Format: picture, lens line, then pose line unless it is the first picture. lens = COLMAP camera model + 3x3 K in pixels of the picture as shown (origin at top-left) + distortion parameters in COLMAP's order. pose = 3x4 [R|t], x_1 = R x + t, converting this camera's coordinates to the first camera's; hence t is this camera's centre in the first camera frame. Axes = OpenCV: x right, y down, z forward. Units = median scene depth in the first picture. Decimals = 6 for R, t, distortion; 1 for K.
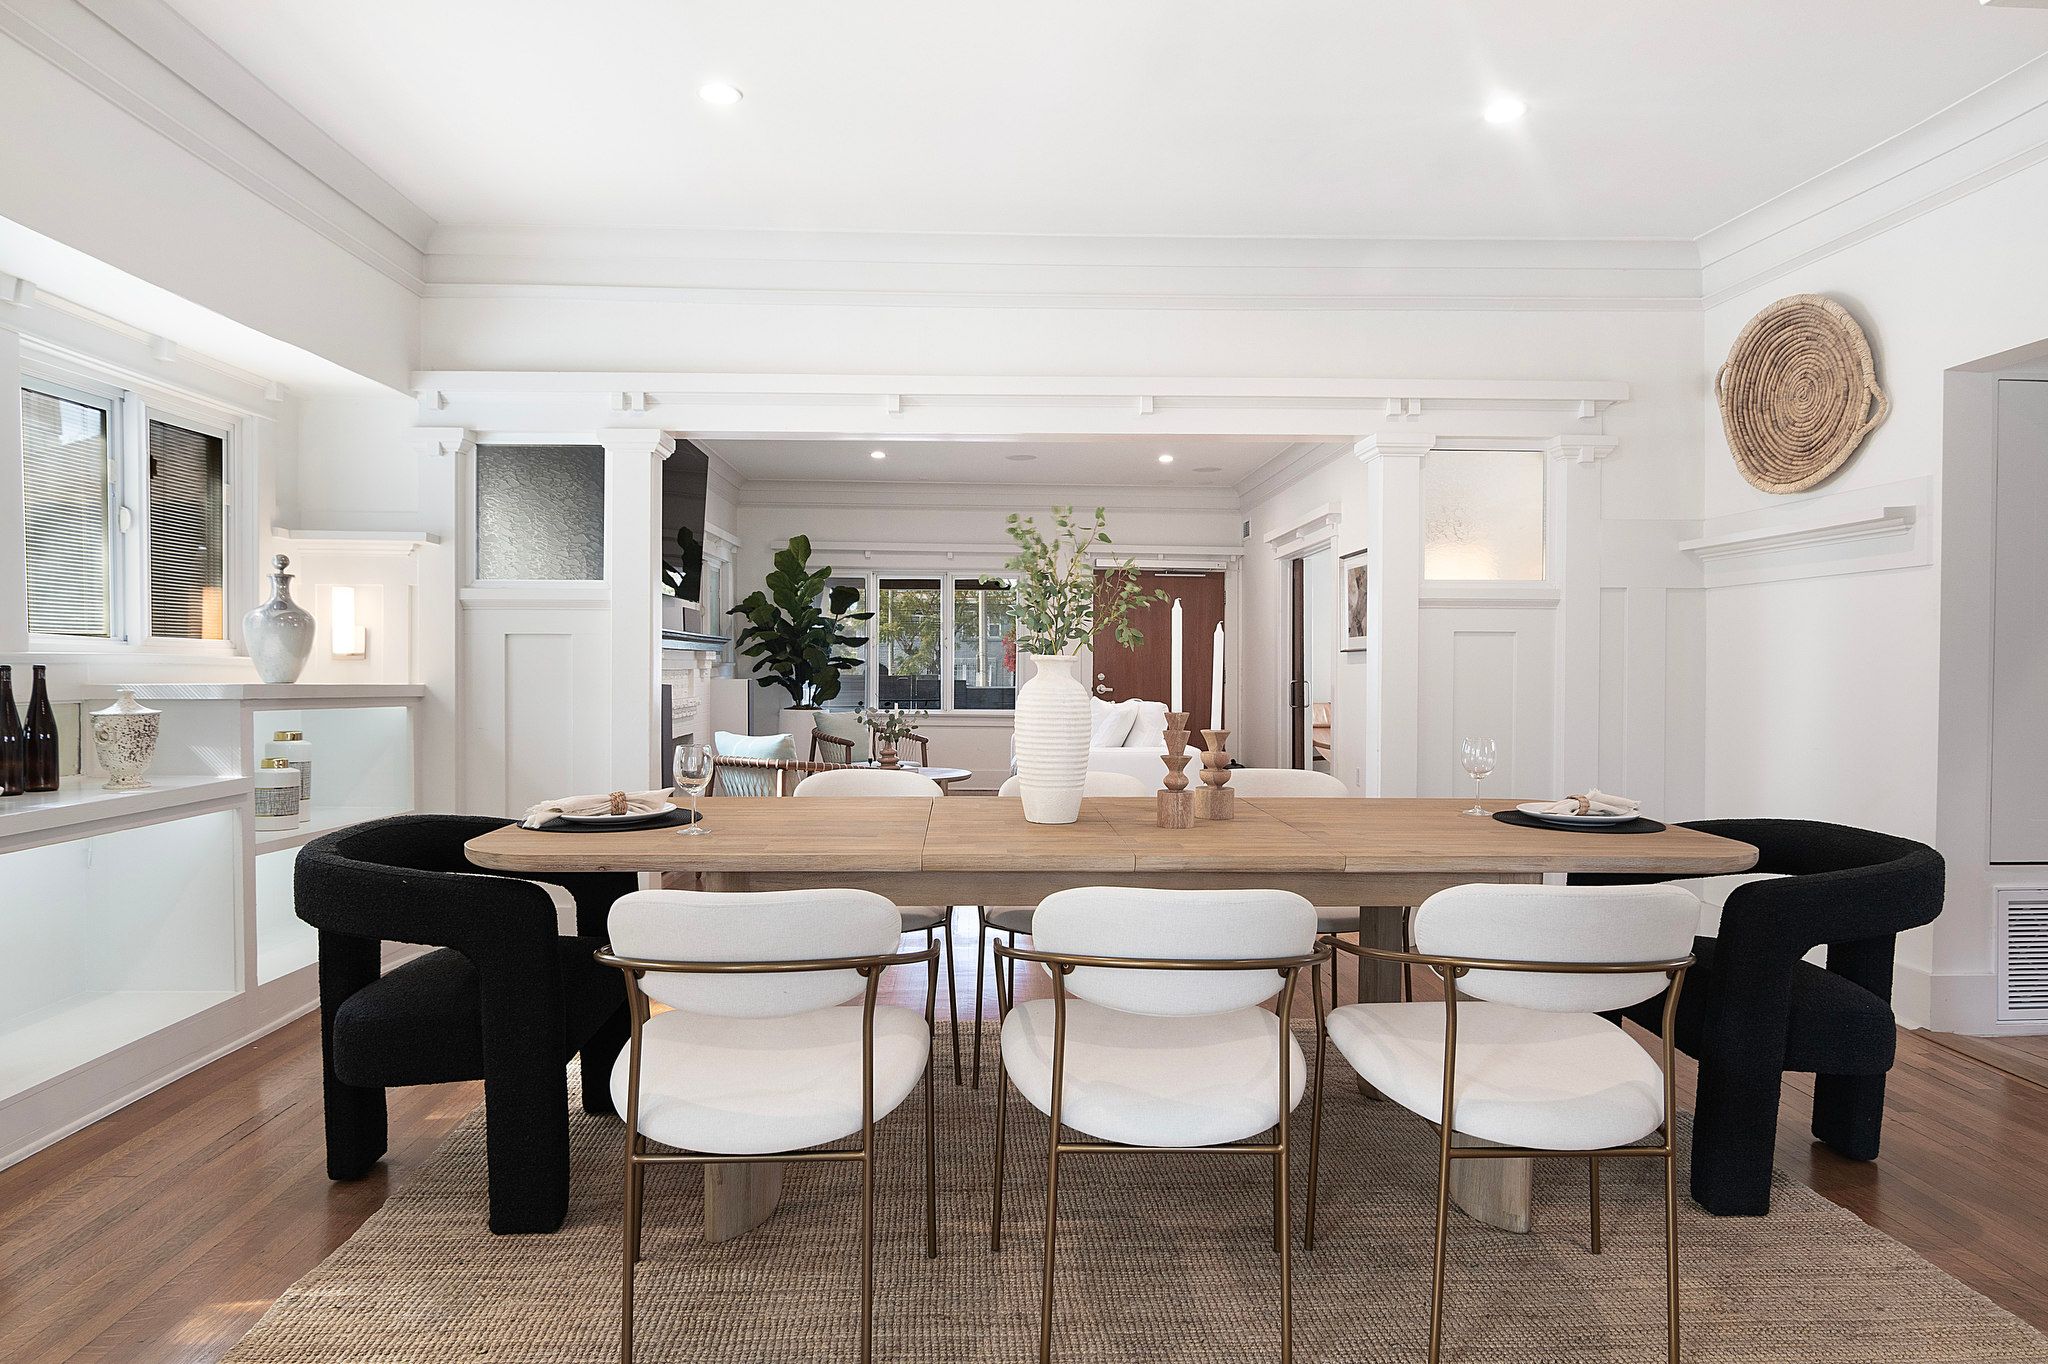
lens RADIAL K [[1205.3, 0, 1014.5], [0, 1205.3, 674.7], [0, 0, 1]] dist [0.010123, 0.000429]
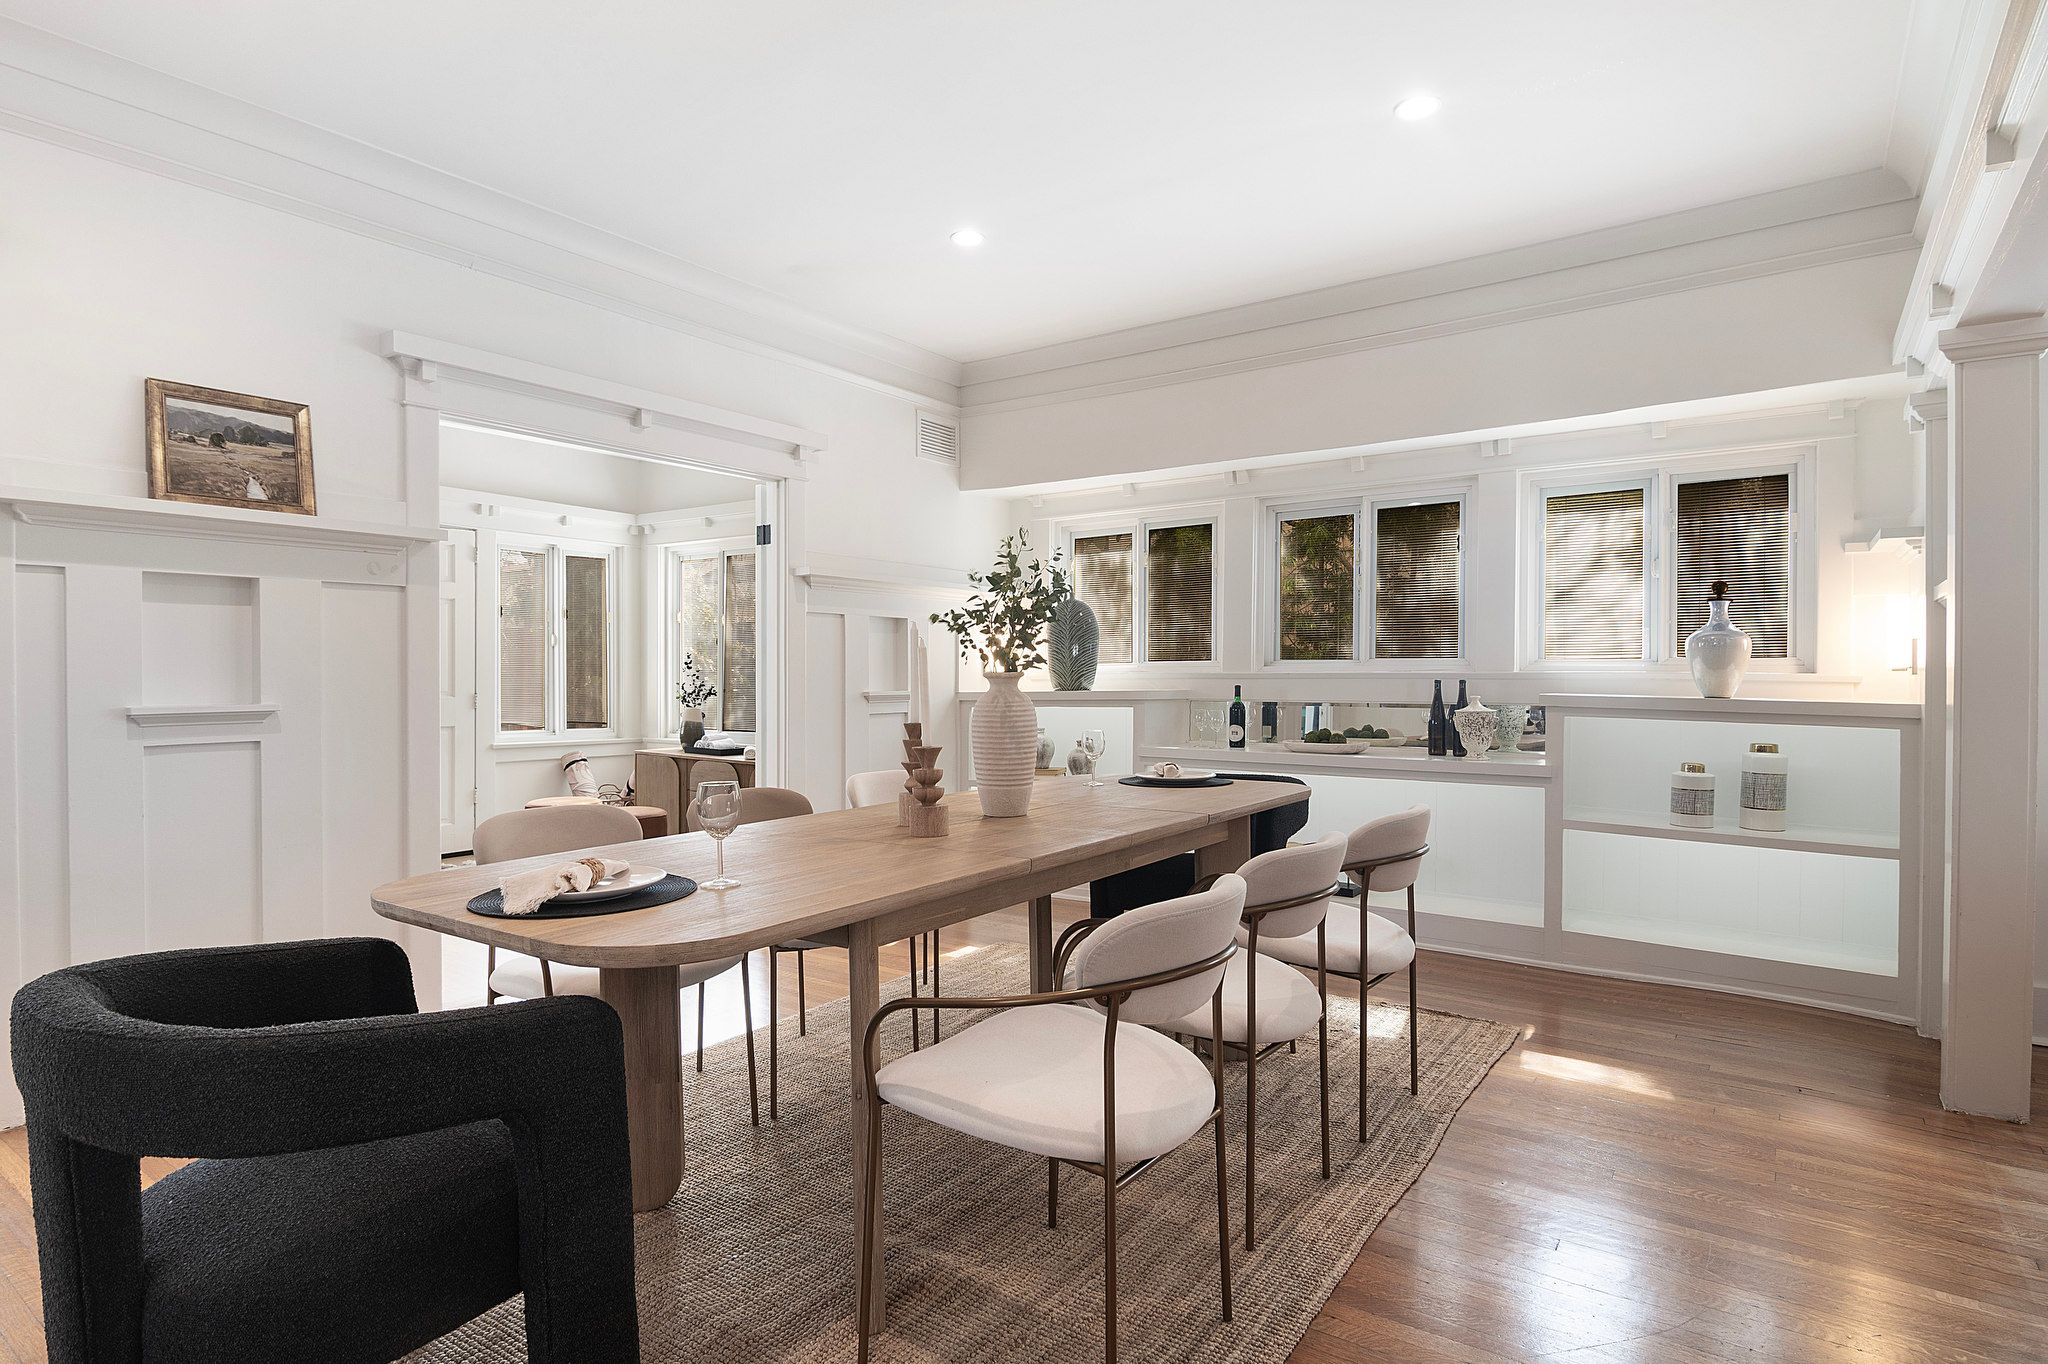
lens RADIAL K [[1086.5, 0, 1024.2], [0, 1086.5, 679.6], [0, 0, 1]] dist [-0.006389, -0.002700]
pose [[-0.599001, 0.000412, -0.800748, 0.543084], [-0.008635, 0.999938, 0.006973, -0.009822], [0.800702, 0.011091, -0.598961, 1.043910]]
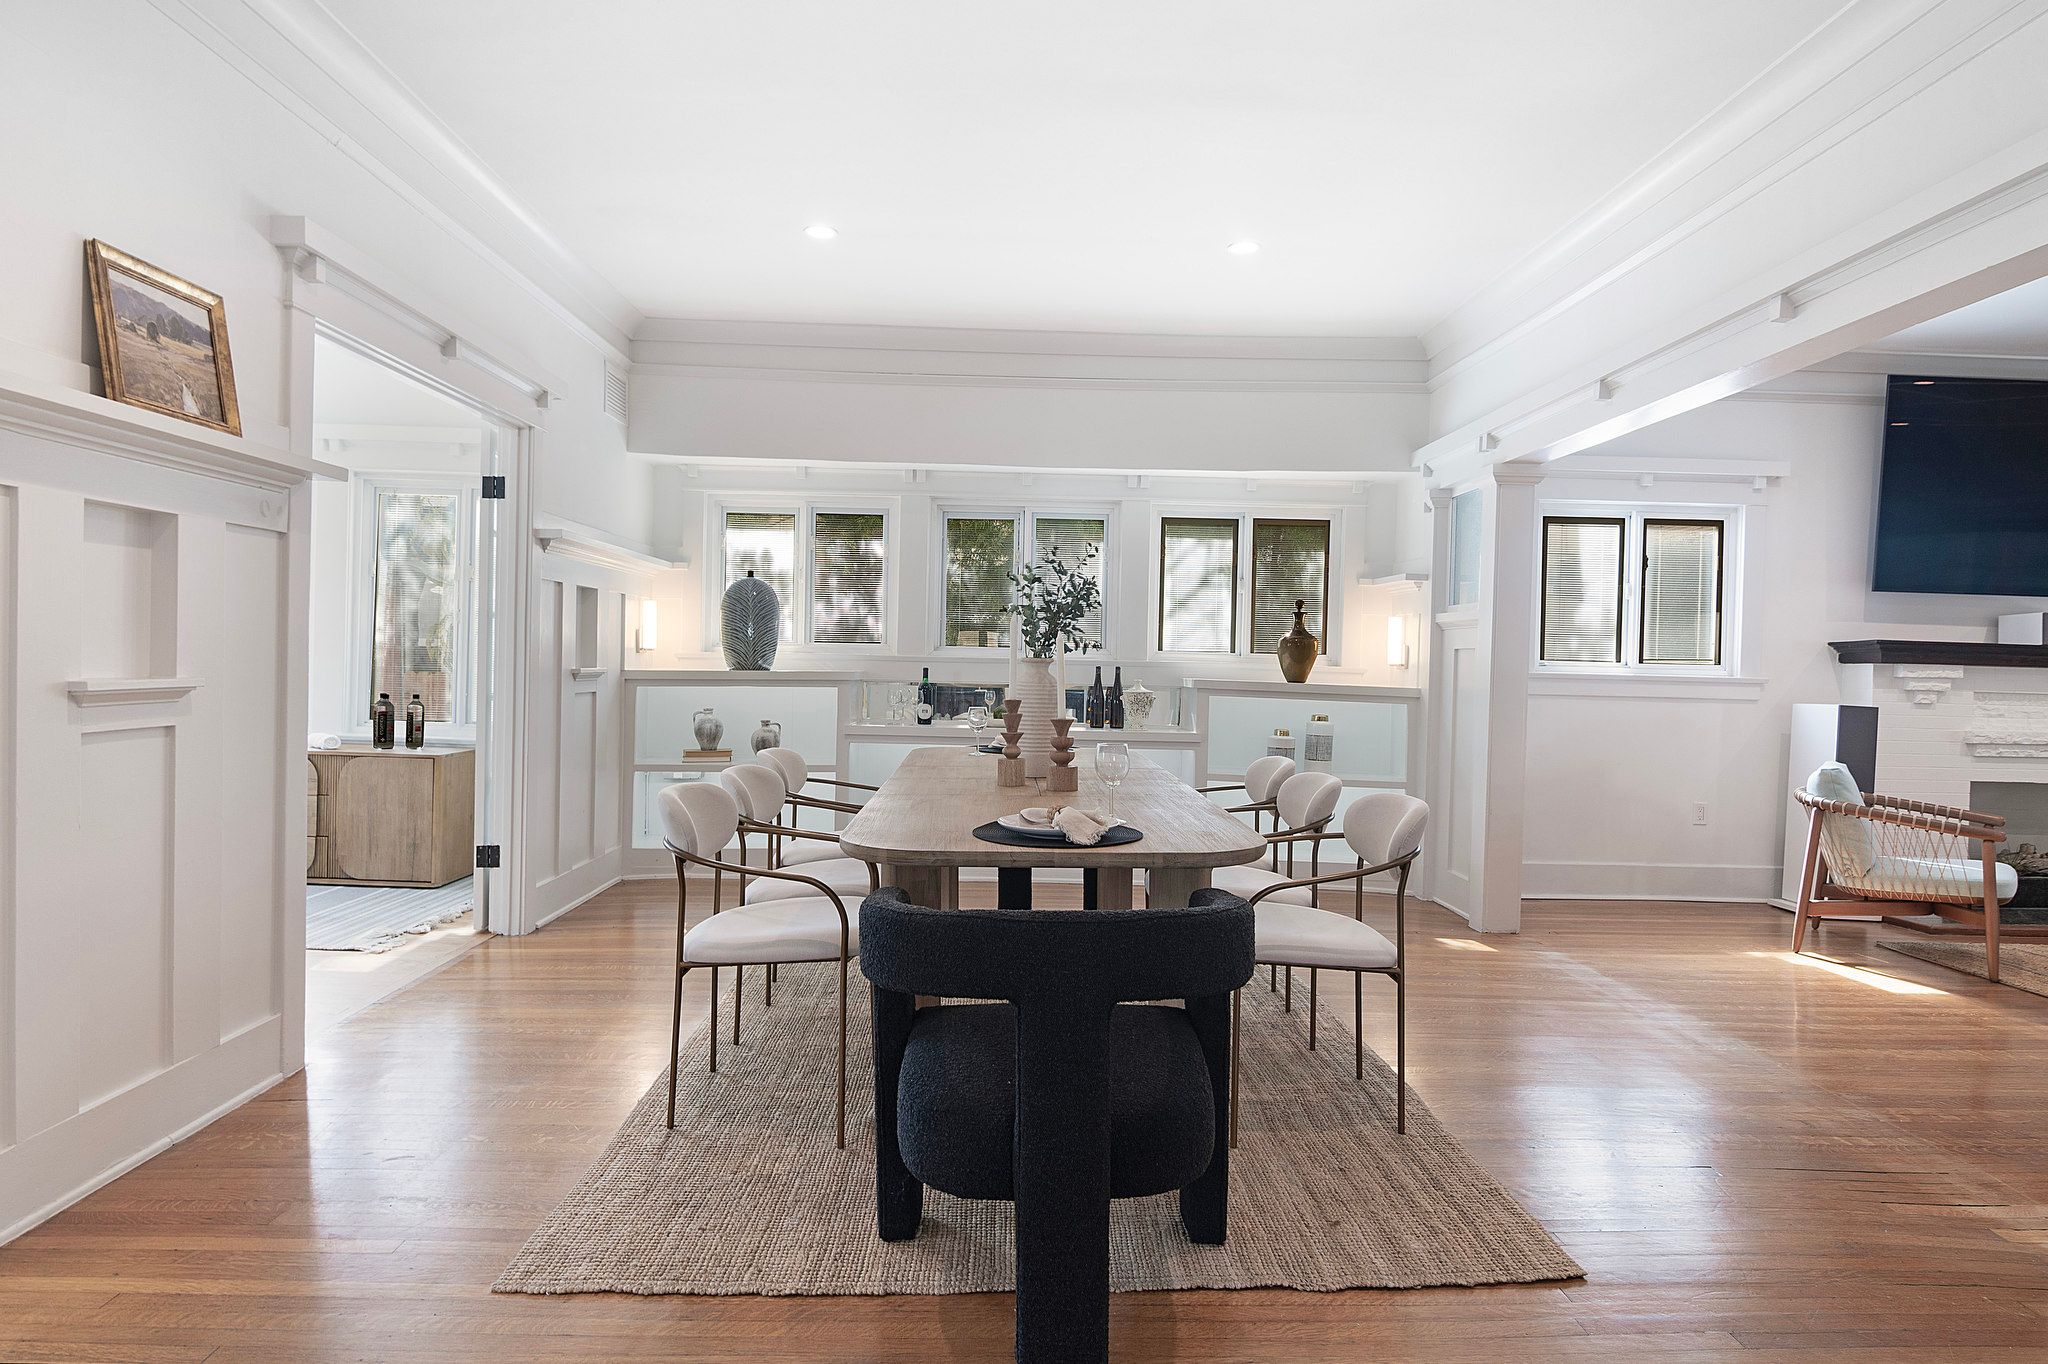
lens RADIAL K [[1205.3, 0, 1017.1], [0, 1205.3, 679.5], [0, 0, 1]] dist [0.010123, 0.000429]
pose [[-0.006013, 0.011960, -0.999910, 0.906418], [-0.031041, 0.999444, 0.012141, -0.003925], [0.999500, 0.031111, -0.005639, 0.625916]]
